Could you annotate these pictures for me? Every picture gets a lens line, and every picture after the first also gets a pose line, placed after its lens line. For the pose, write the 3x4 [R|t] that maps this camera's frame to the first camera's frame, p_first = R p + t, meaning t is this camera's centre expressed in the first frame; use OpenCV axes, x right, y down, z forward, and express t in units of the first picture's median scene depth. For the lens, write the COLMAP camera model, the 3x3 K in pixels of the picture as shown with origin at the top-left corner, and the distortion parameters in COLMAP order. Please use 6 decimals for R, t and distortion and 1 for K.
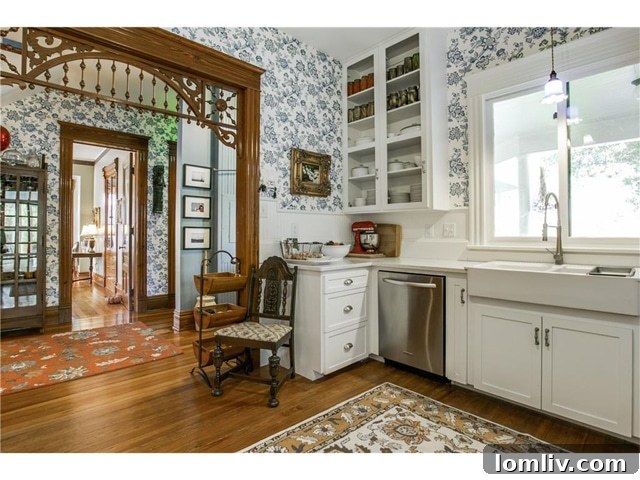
lens RADIAL K [[345.2, 0, 319.8], [0, 345.2, 228.3], [0, 0, 1]] dist [-0.017833, 0.000174]
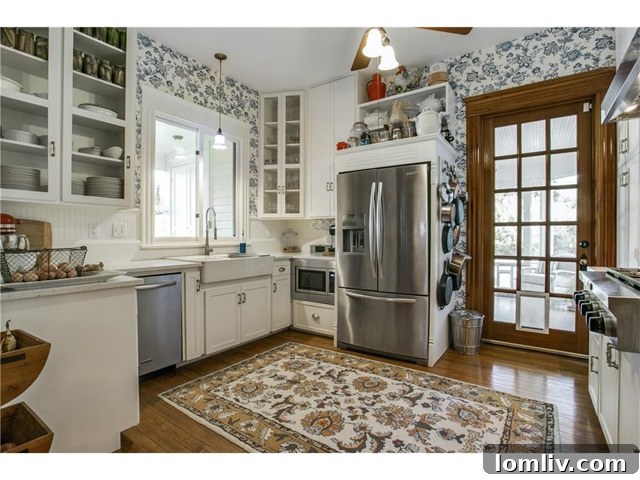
lens RADIAL K [[316.0, 0, 319.7], [0, 316.0, 238.0], [0, 0, 1]] dist [-0.001630, -0.000091]
pose [[-0.195445, -0.004455, 0.980705, -0.685078], [-0.016433, 0.999864, 0.001267, 0.018000], [-0.980577, -0.015868, -0.195492, 0.714045]]
